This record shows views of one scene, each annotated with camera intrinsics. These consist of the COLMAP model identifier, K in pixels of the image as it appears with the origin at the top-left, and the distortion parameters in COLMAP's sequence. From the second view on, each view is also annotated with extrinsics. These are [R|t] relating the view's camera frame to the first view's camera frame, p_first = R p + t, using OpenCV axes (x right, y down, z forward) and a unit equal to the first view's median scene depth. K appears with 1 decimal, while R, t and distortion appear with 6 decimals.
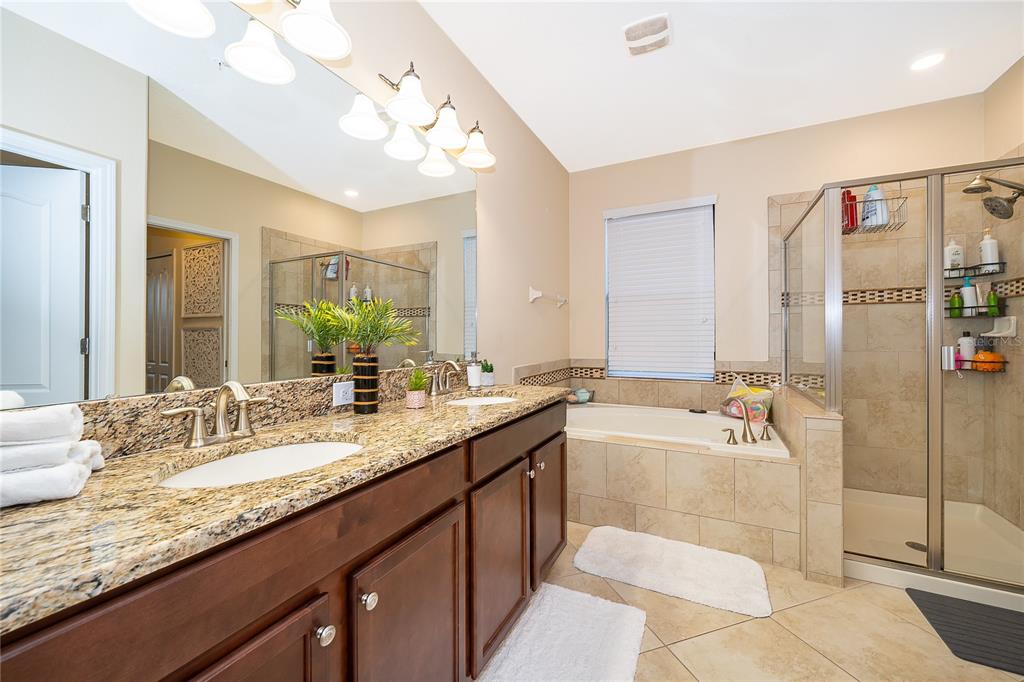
lens RADIAL K [[384.5, 0, 511.3], [0, 384.5, 334.1], [0, 0, 1]] dist [-0.001759, 0.000134]
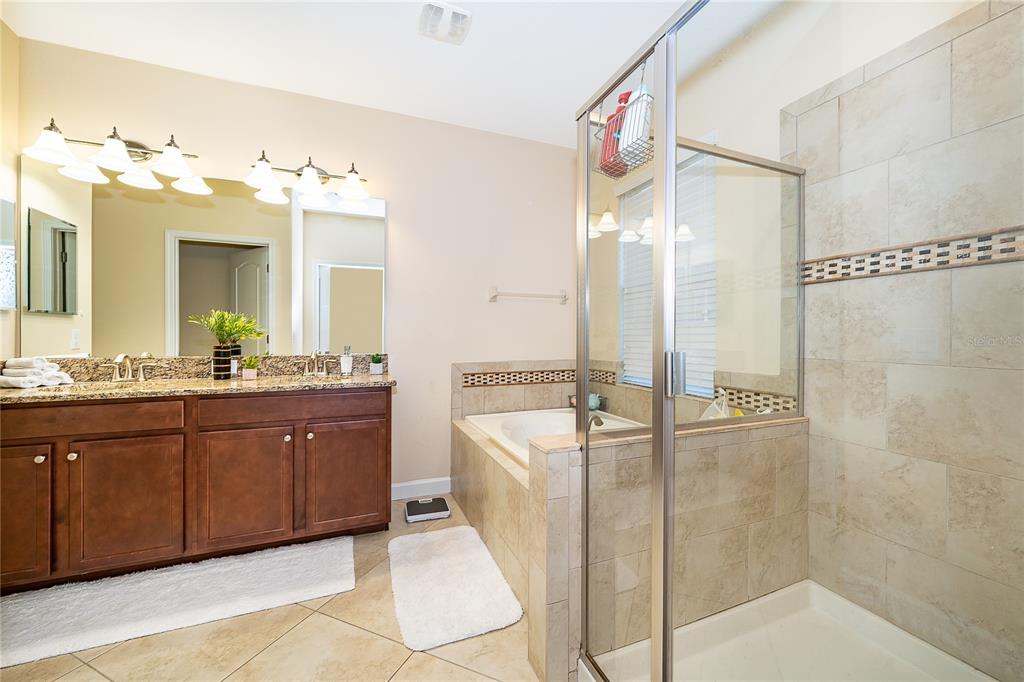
lens RADIAL K [[384.5, 0, 514.9], [0, 384.5, 339.4], [0, 0, 1]] dist [-0.001759, 0.000134]
pose [[0.766142, 0.010585, -0.642585, 1.031222], [-0.001372, 0.999889, 0.014835, 0.005620], [0.642670, -0.010484, 0.766071, 0.351935]]
